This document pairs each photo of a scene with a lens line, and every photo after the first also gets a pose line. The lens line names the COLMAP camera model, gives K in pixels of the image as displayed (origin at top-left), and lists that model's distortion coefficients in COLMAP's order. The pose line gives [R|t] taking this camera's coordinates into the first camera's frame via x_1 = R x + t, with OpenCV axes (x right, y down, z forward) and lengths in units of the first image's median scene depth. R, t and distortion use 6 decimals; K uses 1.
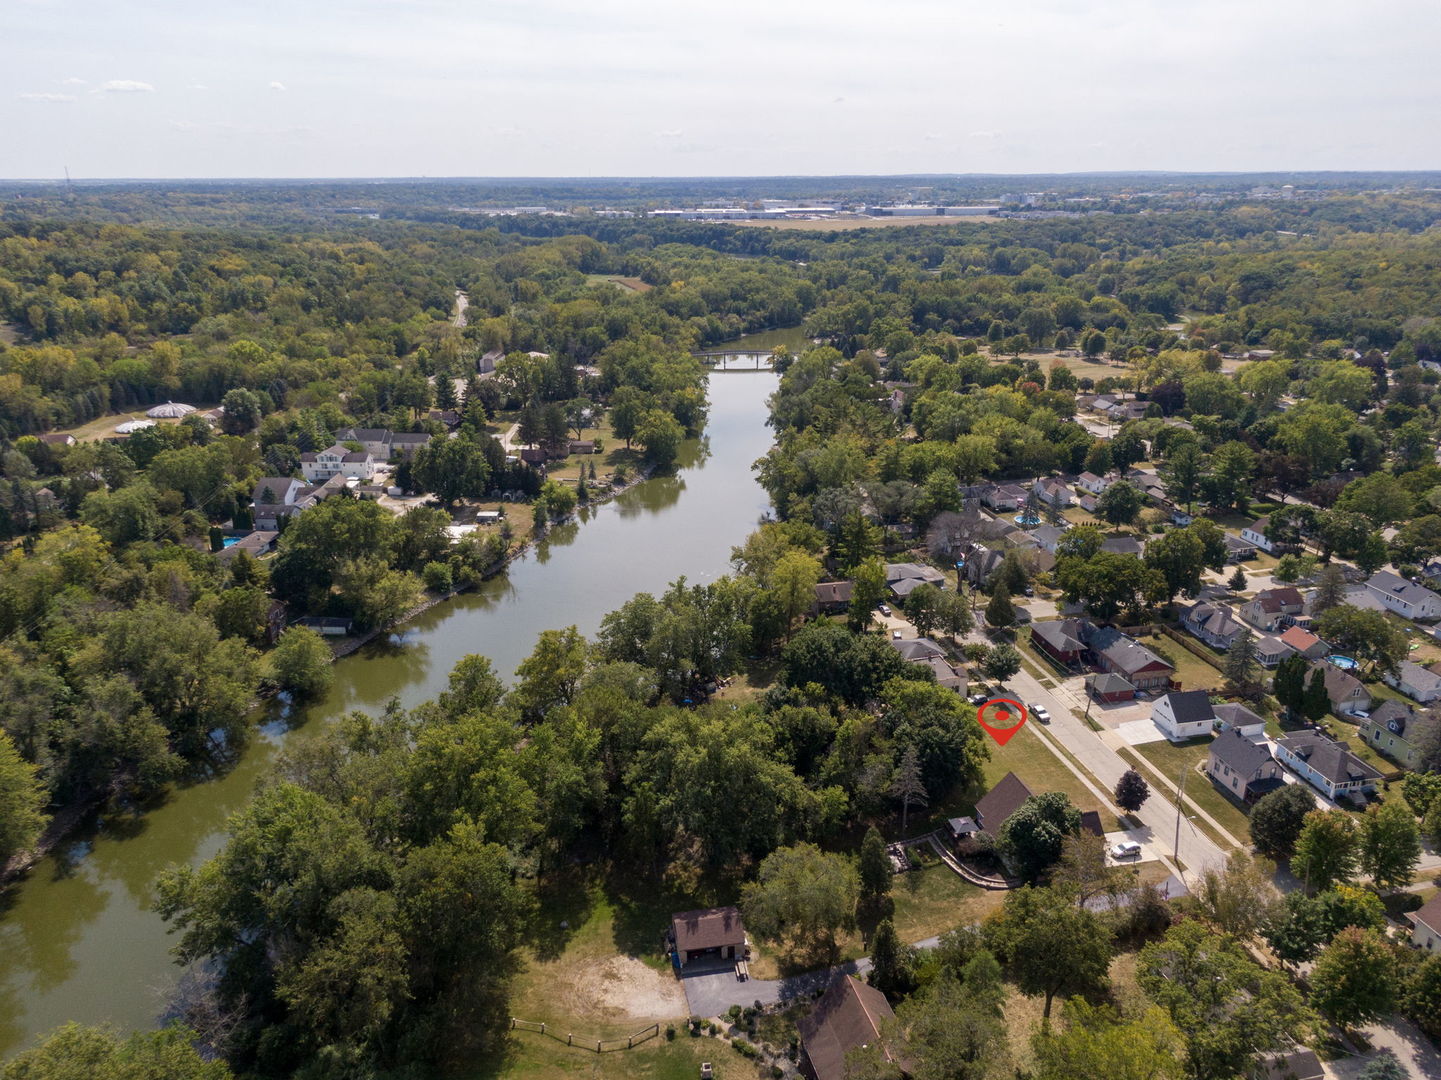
lens RADIAL K [[1026.3, 0, 720.5], [0, 1026.3, 540.0], [0, 0, 1]] dist [0.059363, -0.094016]
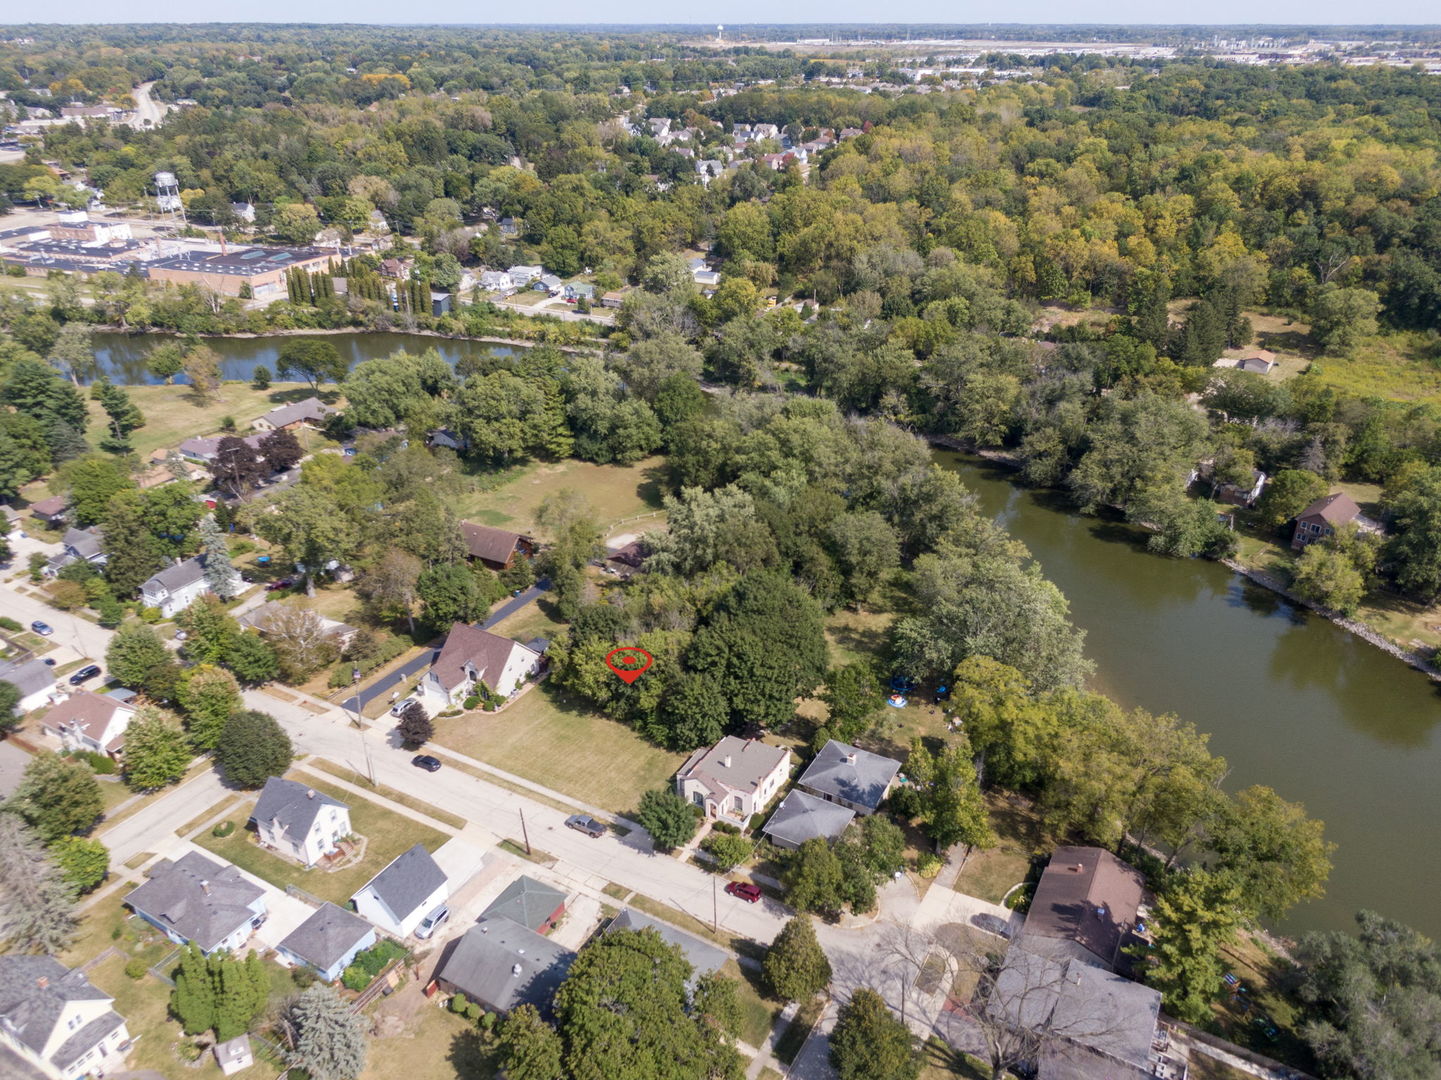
lens RADIAL K [[1029.0, 0, 720.5], [0, 1029.0, 540.0], [0, 0, 1]] dist [0.038803, -0.050425]
pose [[-0.667712, 0.337108, -0.663716, 0.450761], [-0.245968, 0.741605, 0.624118, -0.306293], [0.702610, 0.579983, -0.412261, 0.861089]]
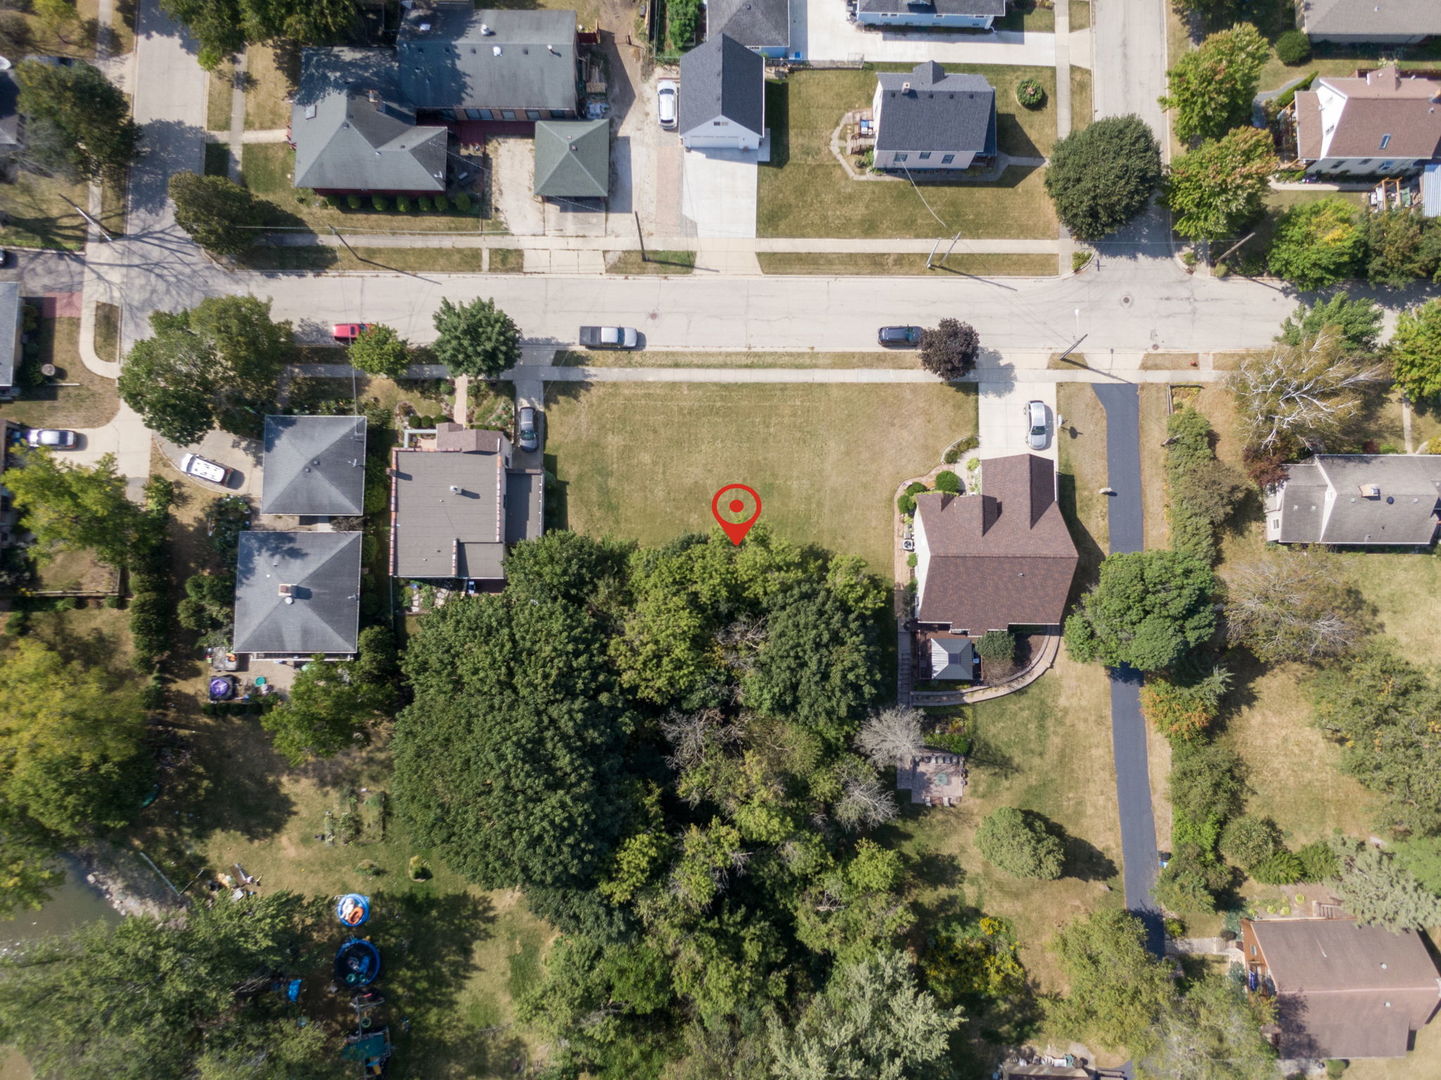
lens RADIAL K [[1026.3, 0, 720.5], [0, 1026.3, 540.0], [0, 0, 1]] dist [0.059363, -0.094016]
pose [[0.222908, -0.968487, 0.111107, 0.116238], [0.319555, 0.180271, 0.930262, -0.186552], [-0.920976, -0.171858, 0.349668, 0.523160]]
